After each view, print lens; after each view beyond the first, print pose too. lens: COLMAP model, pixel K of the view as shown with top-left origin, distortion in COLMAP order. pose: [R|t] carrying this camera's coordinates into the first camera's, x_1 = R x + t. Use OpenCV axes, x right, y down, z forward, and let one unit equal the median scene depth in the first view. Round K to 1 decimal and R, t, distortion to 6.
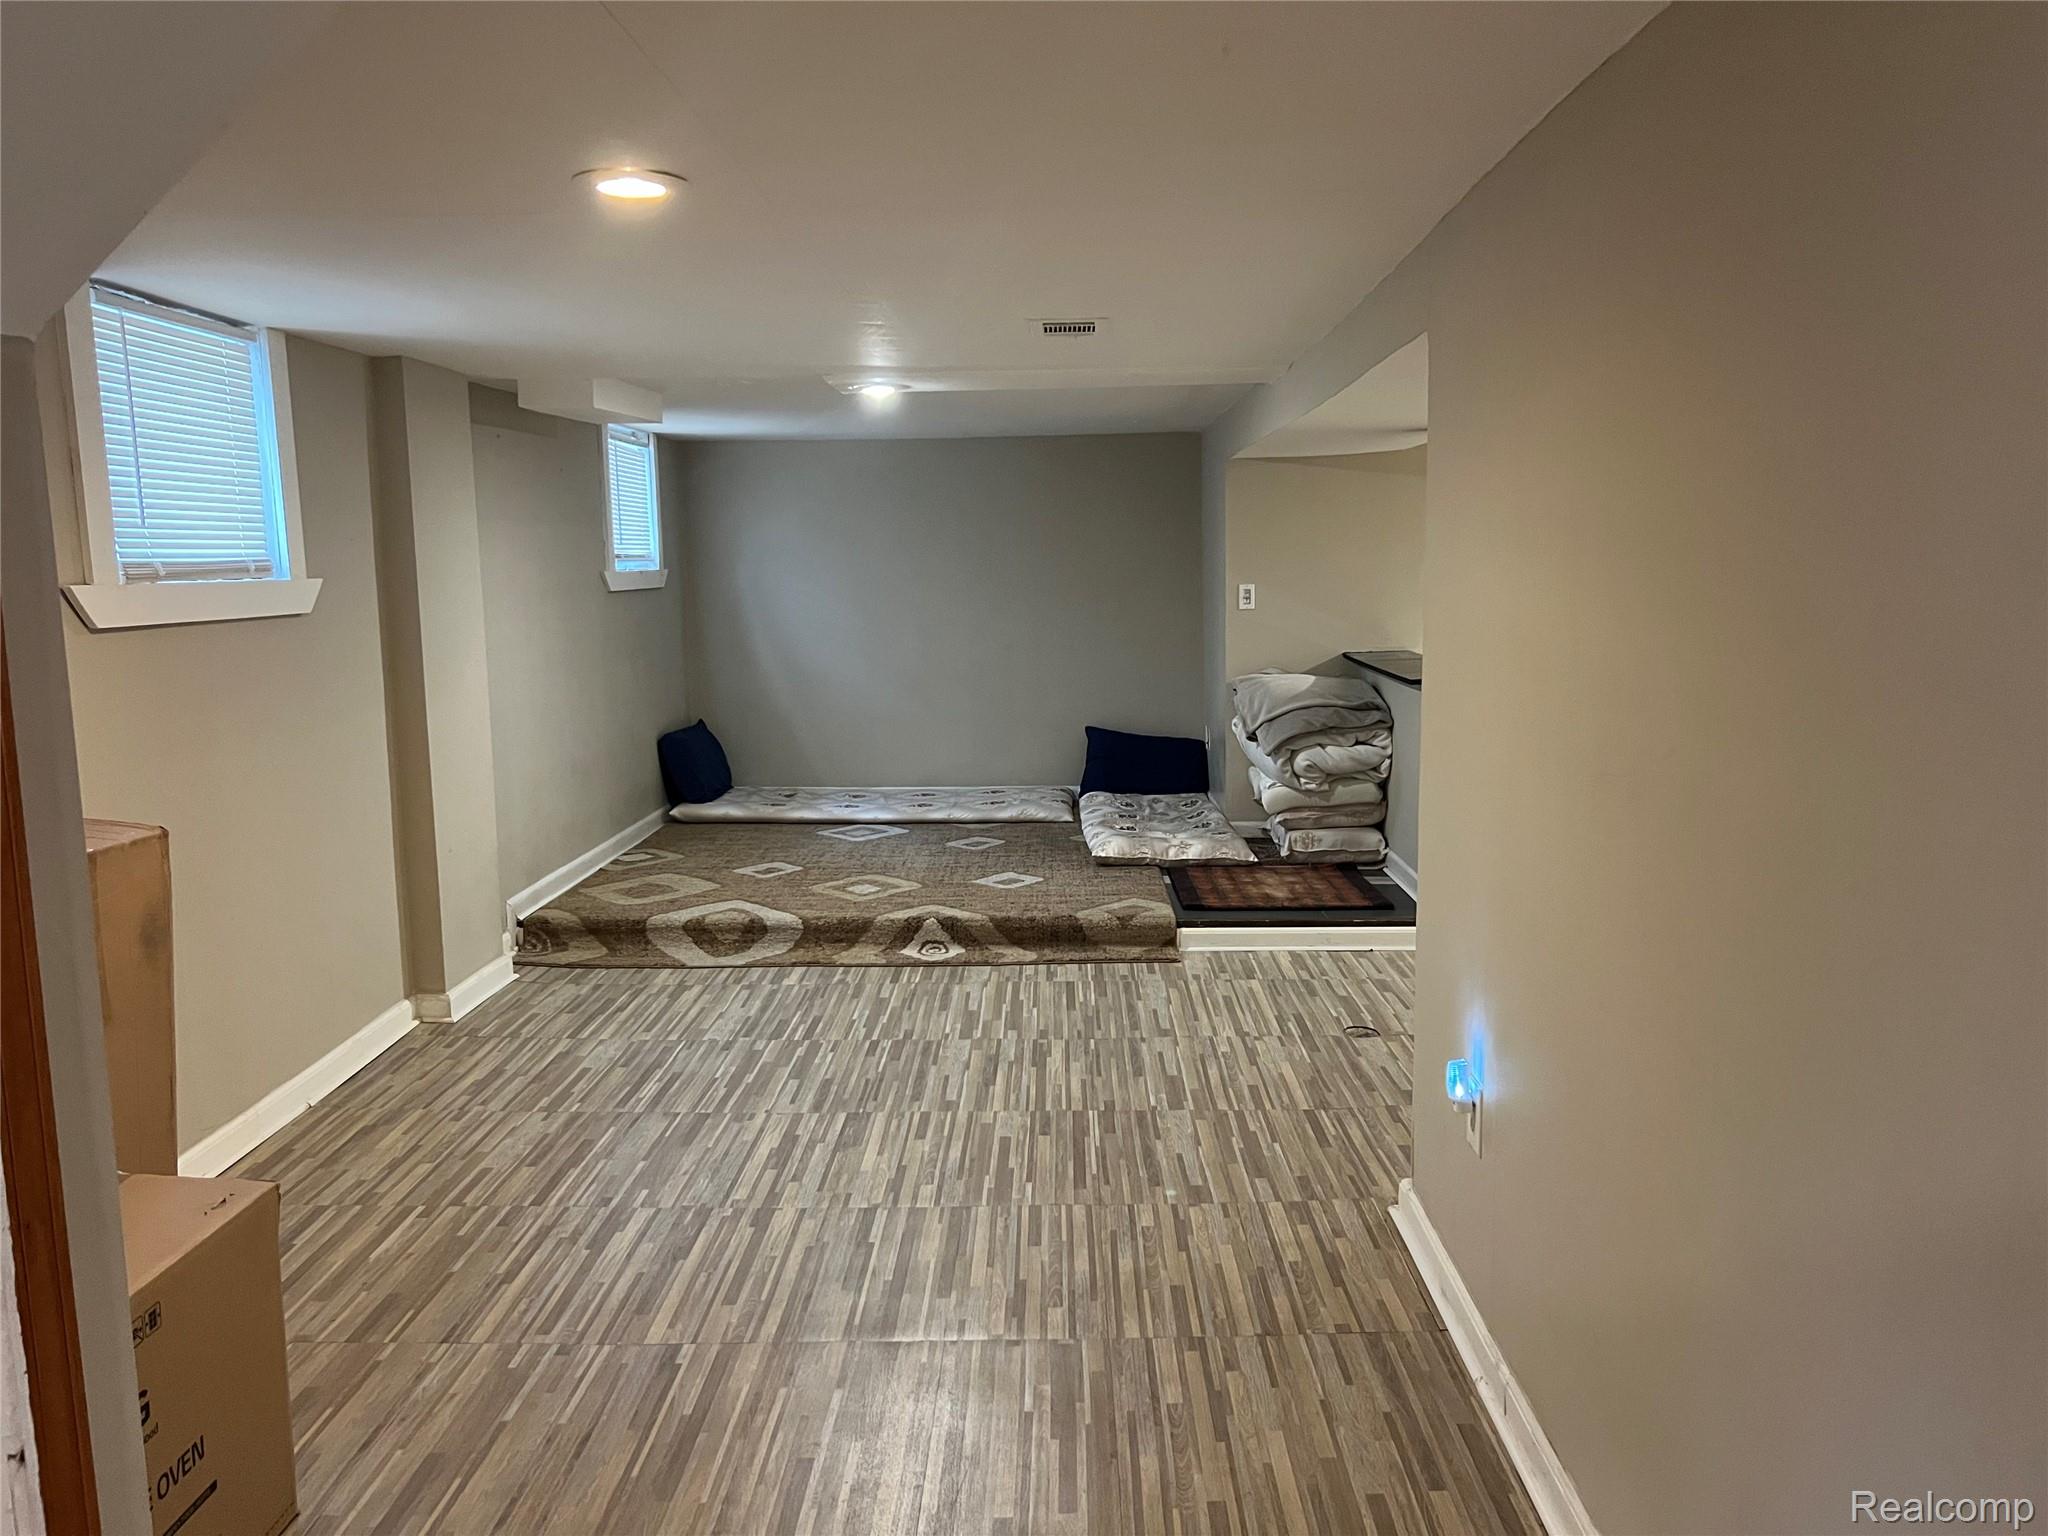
lens RADIAL K [[1542.6, 0, 1024.7], [0, 1542.6, 768.6], [0, 0, 1]] dist [-0.015051, -0.011386]
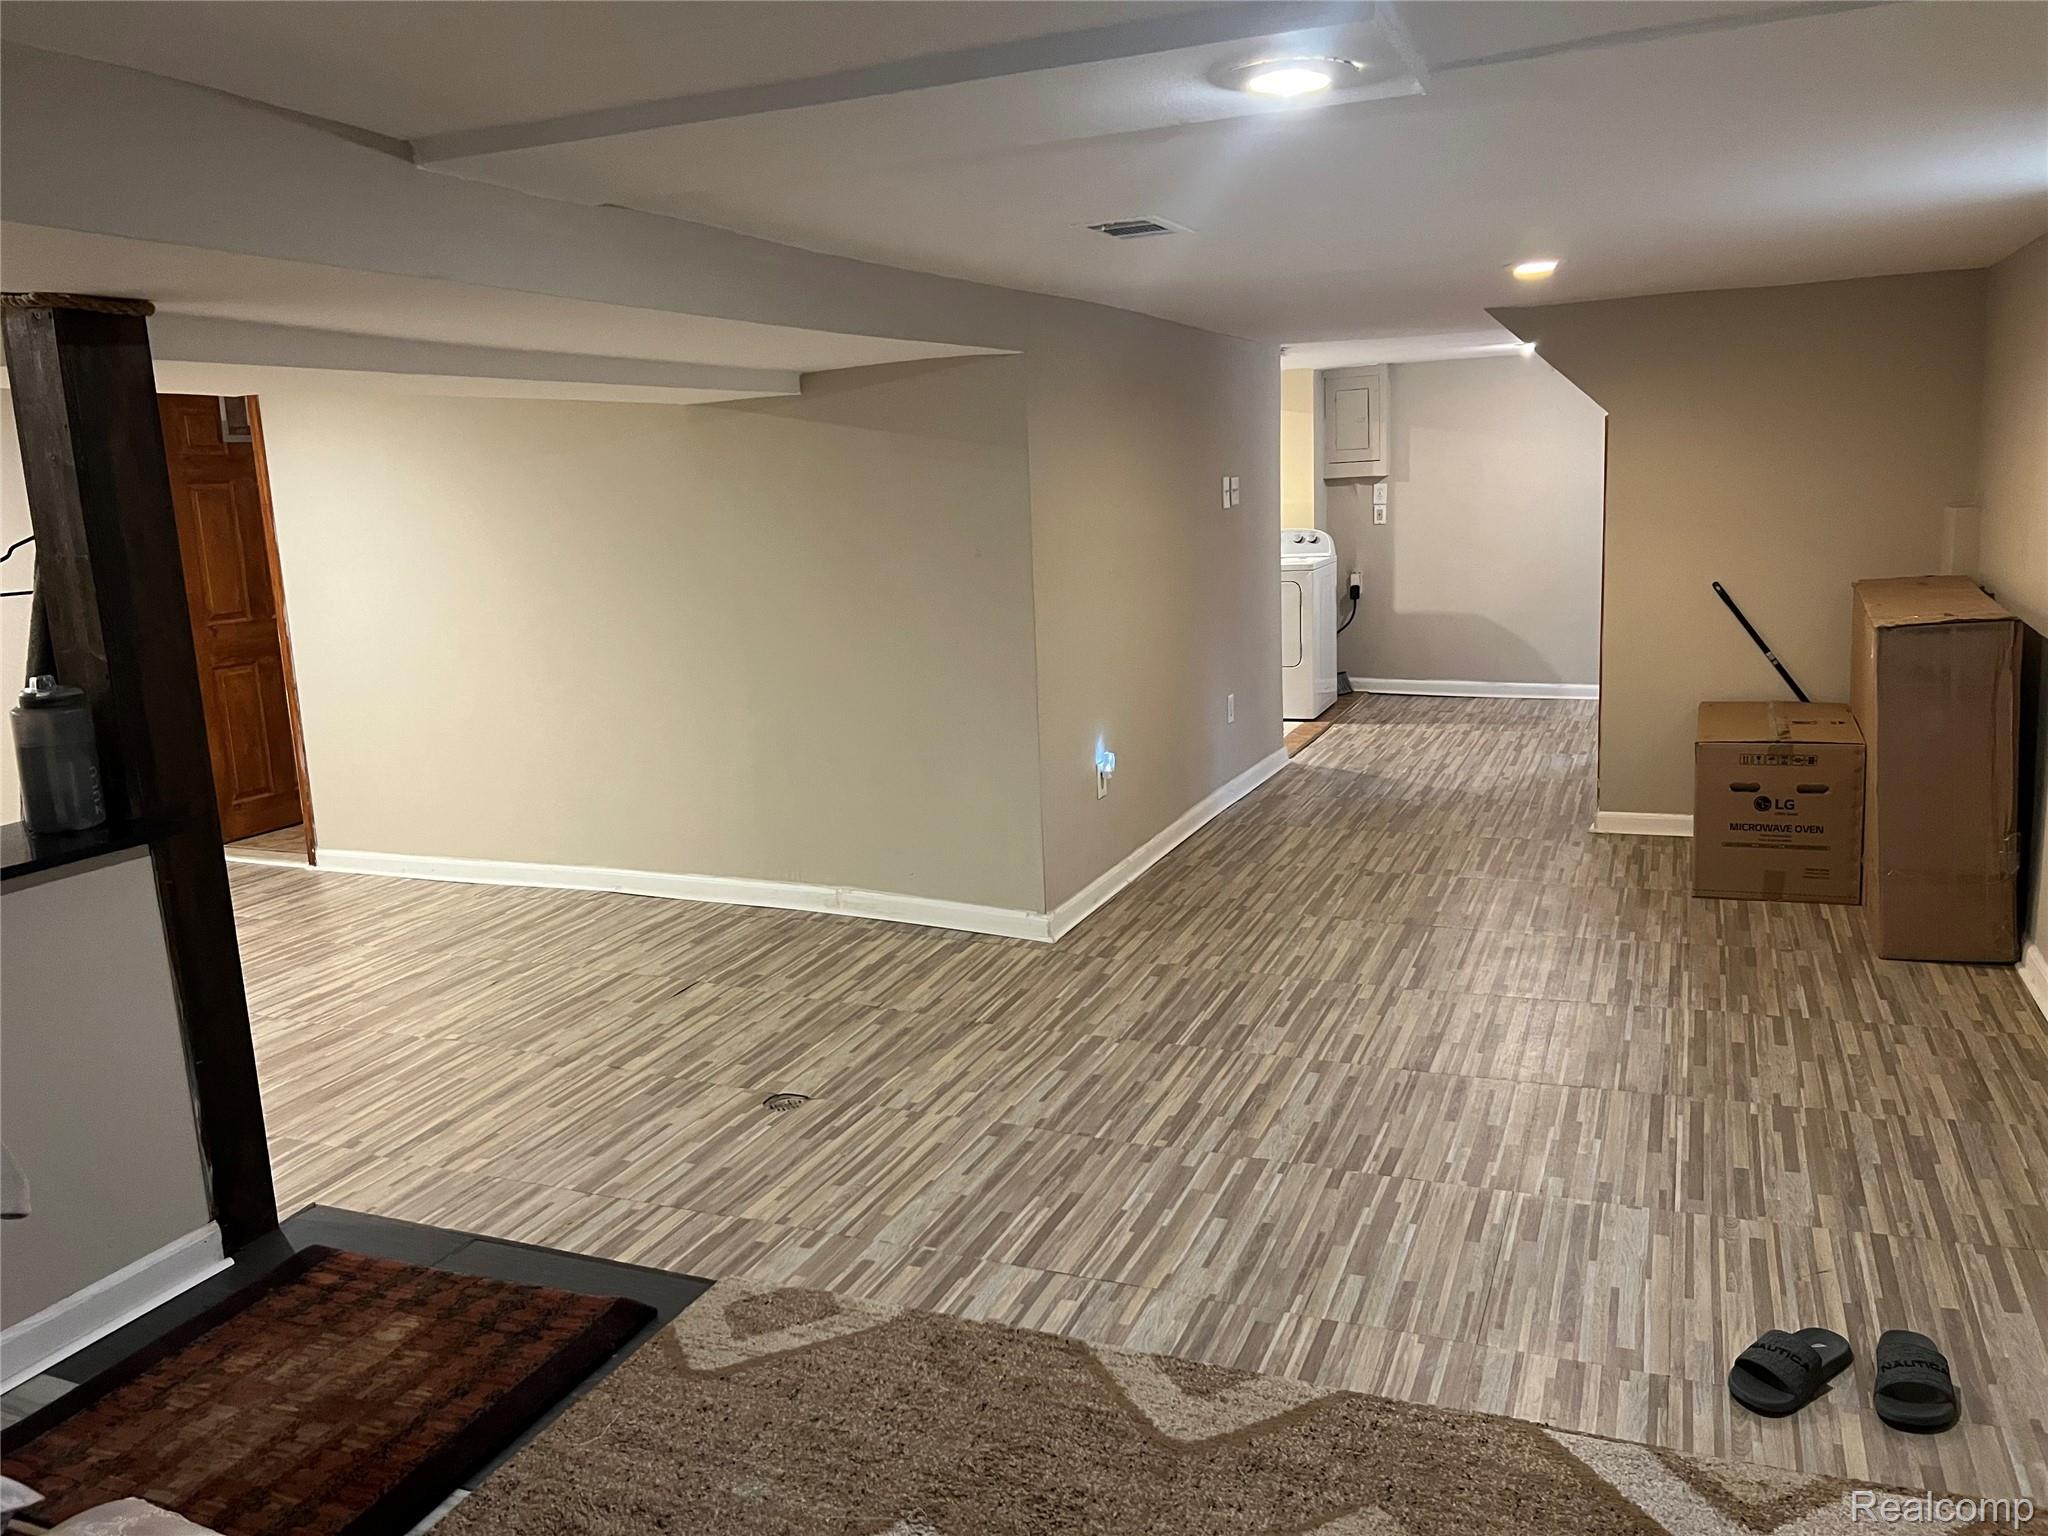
lens RADIAL K [[1542.6, 0, 1022.1], [0, 1542.6, 765.2], [0, 0, 1]] dist [-0.015051, -0.011386]
pose [[-0.928001, -0.011082, 0.372412, -0.225514], [0.110505, 0.946393, 0.303526, -0.259129], [-0.355812, 0.322826, -0.877030, 1.794337]]
